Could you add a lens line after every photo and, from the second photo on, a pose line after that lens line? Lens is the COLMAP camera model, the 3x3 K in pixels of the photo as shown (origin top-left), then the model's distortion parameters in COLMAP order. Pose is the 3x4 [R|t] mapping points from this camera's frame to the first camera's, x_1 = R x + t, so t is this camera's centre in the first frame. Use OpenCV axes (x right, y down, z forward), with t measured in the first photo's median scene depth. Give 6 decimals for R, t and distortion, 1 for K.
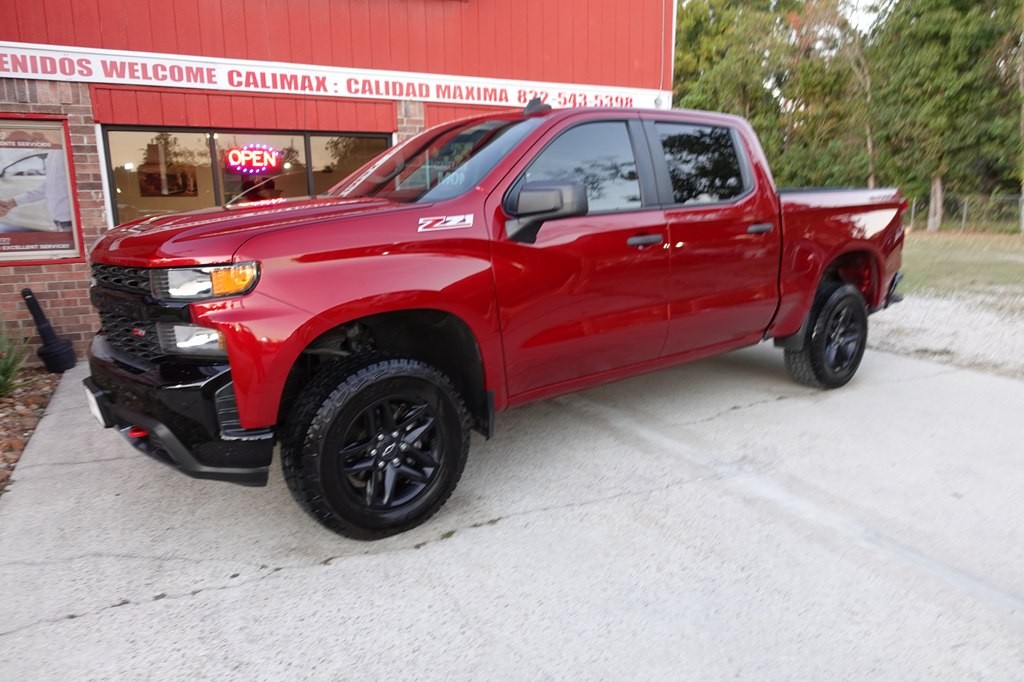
lens RADIAL K [[706.4, 0, 513.2], [0, 706.4, 341.2], [0, 0, 1]] dist [0.001048, -0.002439]
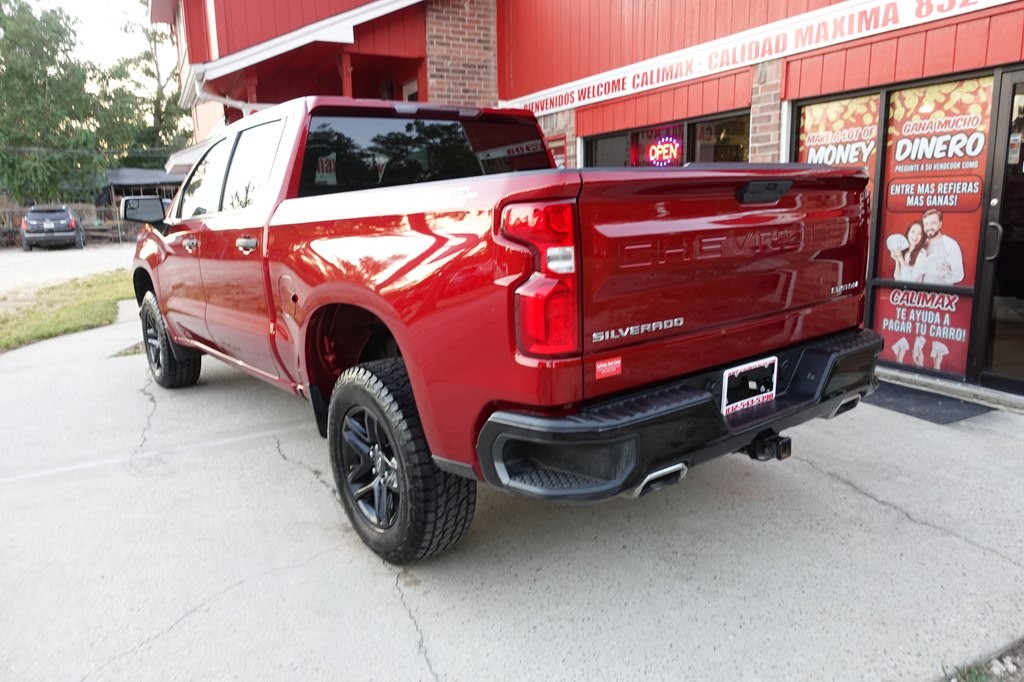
lens RADIAL K [[706.4, 0, 512.8], [0, 706.4, 340.0], [0, 0, 1]] dist [0.001048, -0.002439]
pose [[0.003850, 0.202821, -0.979208, 0.796766], [-0.165865, 0.965781, 0.199387, -0.181262], [0.986141, 0.161649, 0.037359, 0.880271]]
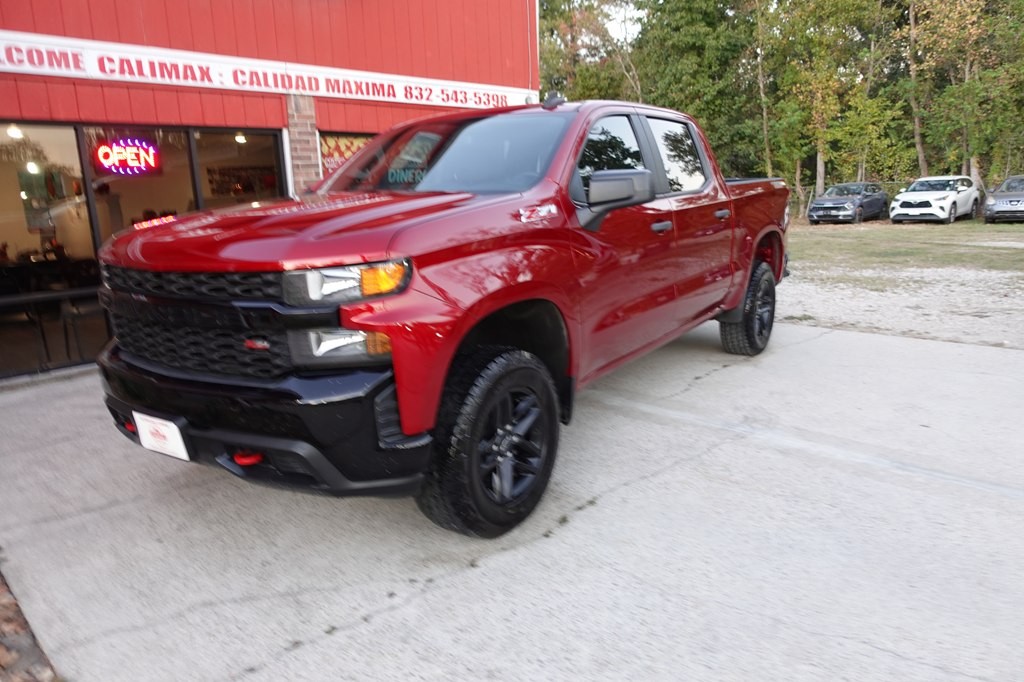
lens RADIAL K [[706.4, 0, 514.0], [0, 706.4, 341.6], [0, 0, 1]] dist [0.001048, -0.002439]
pose [[0.952734, -0.084071, 0.291941, -0.208246], [0.083984, 0.996384, 0.012854, -0.000339], [-0.291966, 0.012272, 0.956350, 0.022995]]
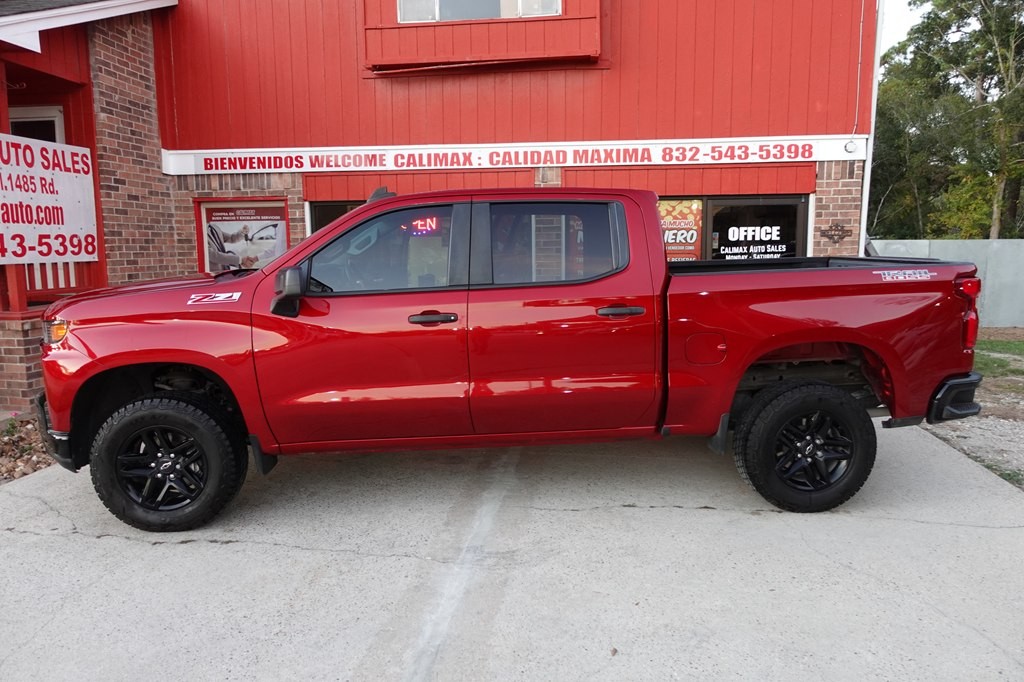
lens RADIAL K [[706.4, 0, 514.4], [0, 706.4, 342.1], [0, 0, 1]] dist [0.001048, -0.002439]
pose [[0.824243, 0.084097, -0.559957, 0.516551], [-0.112626, 0.993499, -0.016574, -0.061805], [0.554923, 0.076727, 0.828356, 0.118629]]
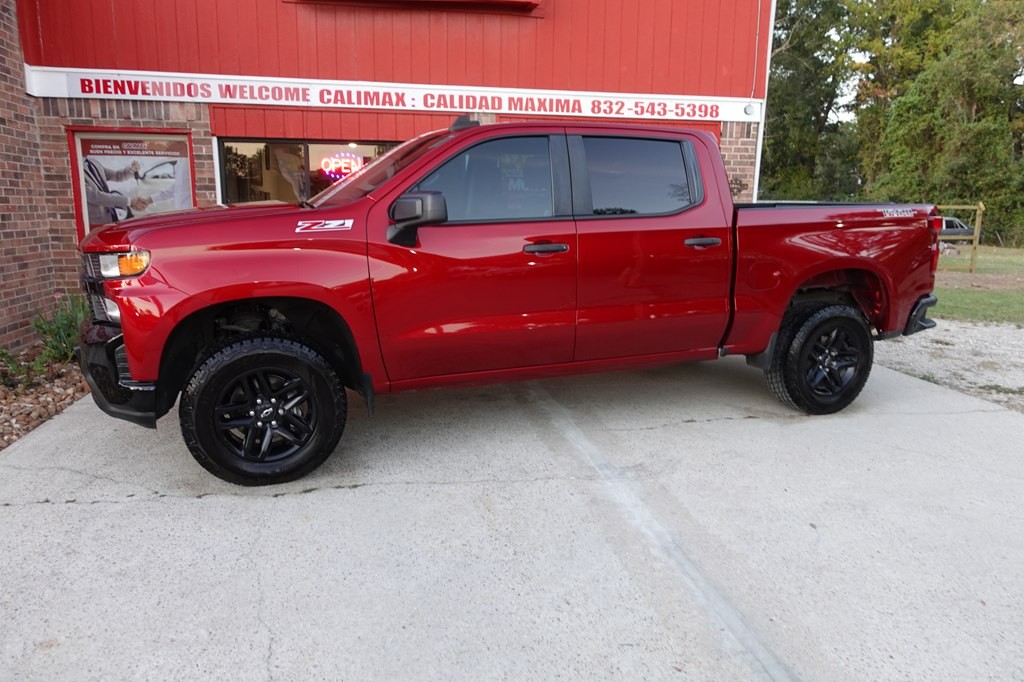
lens RADIAL K [[706.4, 0, 512.8], [0, 706.4, 341.9], [0, 0, 1]] dist [0.001048, -0.002439]
pose [[0.959178, 0.075265, -0.272604, 0.256769], [-0.076689, 0.997040, 0.005443, -0.002490], [0.272207, 0.015685, 0.962111, -0.020282]]
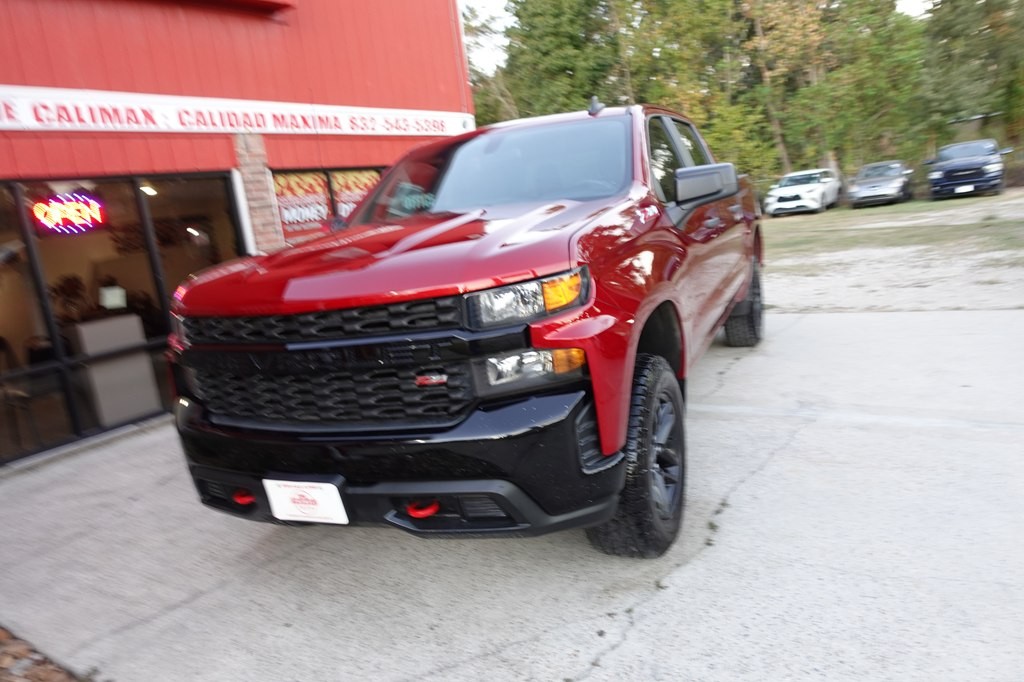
lens RADIAL K [[706.4, 0, 513.3], [0, 706.4, 340.8], [0, 0, 1]] dist [0.001048, -0.002439]
pose [[0.879025, -0.186007, 0.438995, -0.342866], [0.209176, 0.977868, -0.004512, -0.014379], [-0.428440, 0.095793, 0.898478, 0.104000]]
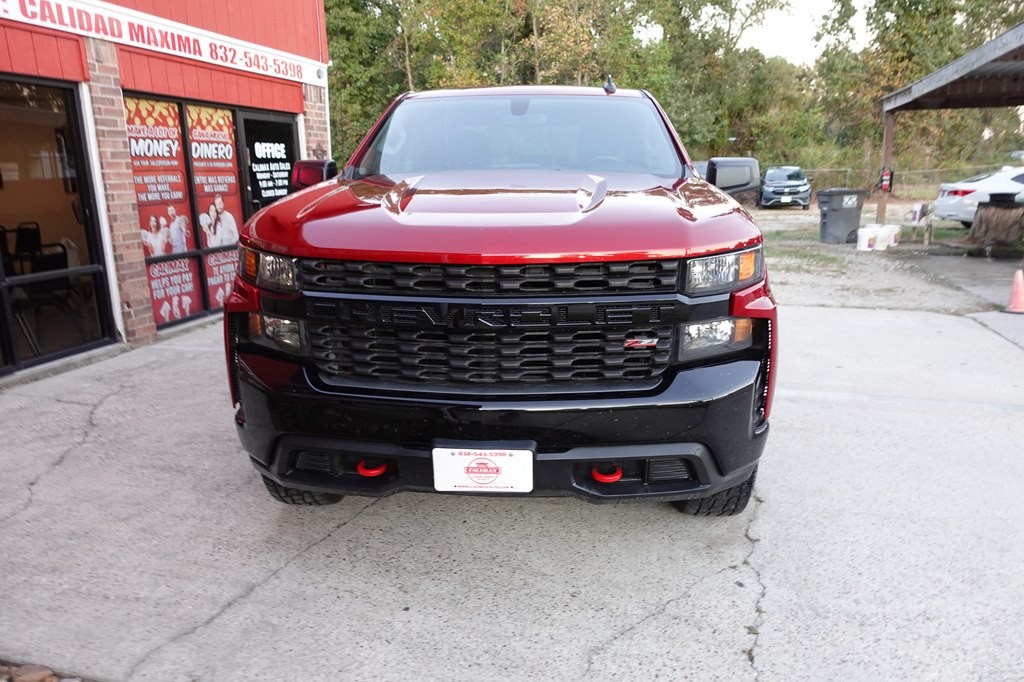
lens RADIAL K [[706.4, 0, 514.1], [0, 706.4, 341.2], [0, 0, 1]] dist [0.001048, -0.002439]
pose [[0.669261, -0.169018, 0.723549, -0.518075], [0.147767, 0.984610, 0.093321, -0.047380], [-0.728186, 0.044460, 0.683936, 0.244869]]
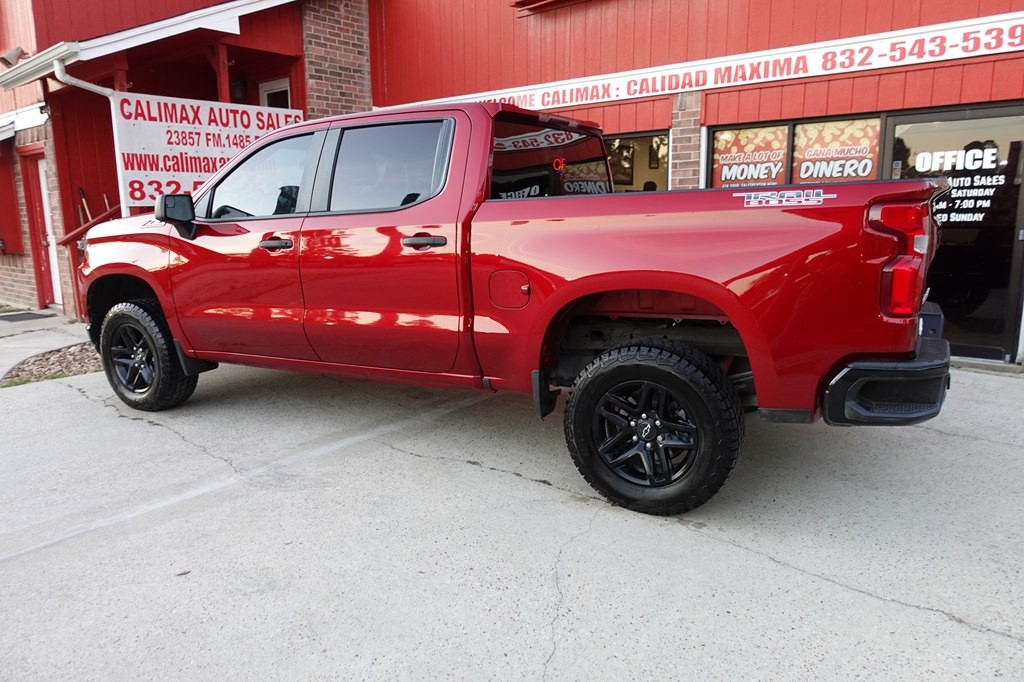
lens RADIAL K [[706.4, 0, 512.8], [0, 706.4, 340.5], [0, 0, 1]] dist [0.001048, -0.002439]
pose [[0.386140, 0.179287, -0.904849, 0.787357], [-0.168518, 0.978133, 0.121893, -0.112779], [0.906916, 0.105415, 0.407909, 0.527829]]
